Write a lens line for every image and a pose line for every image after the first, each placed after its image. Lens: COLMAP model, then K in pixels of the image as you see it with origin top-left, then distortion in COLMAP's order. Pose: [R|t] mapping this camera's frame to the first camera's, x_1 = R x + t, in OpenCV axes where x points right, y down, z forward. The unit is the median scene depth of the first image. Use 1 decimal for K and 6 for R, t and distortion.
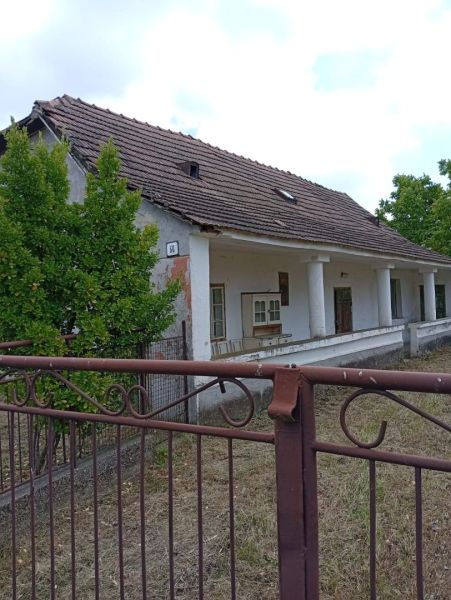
lens RADIAL K [[461.7, 0, 225.9], [0, 461.7, 299.0], [0, 0, 1]] dist [0.095236, -0.201285]
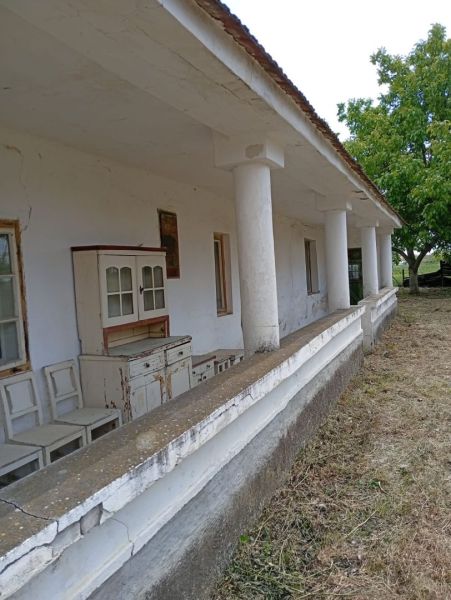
lens RADIAL K [[458.4, 0, 225.5], [0, 458.4, 300.0], [0, 0, 1]] dist [0.203095, -0.543708]
pose [[0.961357, -0.034318, 0.273157, 0.067821], [0.019282, 0.998157, 0.057542, 0.016046], [-0.274628, -0.050051, 0.960247, 0.754270]]
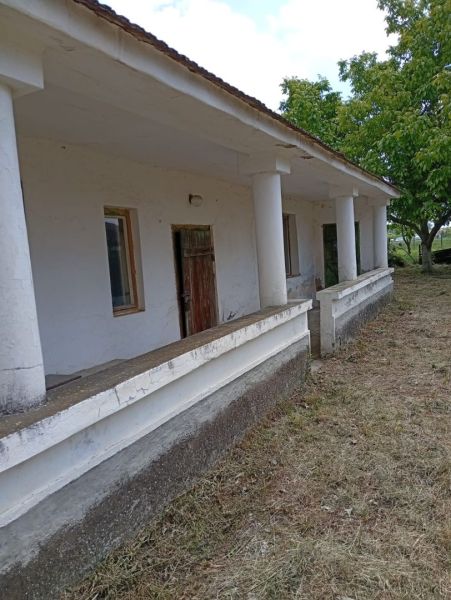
lens RADIAL K [[461.7, 0, 225.9], [0, 461.7, 299.0], [0, 0, 1]] dist [0.095236, -0.201285]
pose [[0.975012, -0.055615, 0.215079, 0.321157], [0.033768, 0.994009, 0.103951, 0.006248], [-0.219572, -0.094091, 0.971048, 0.916644]]
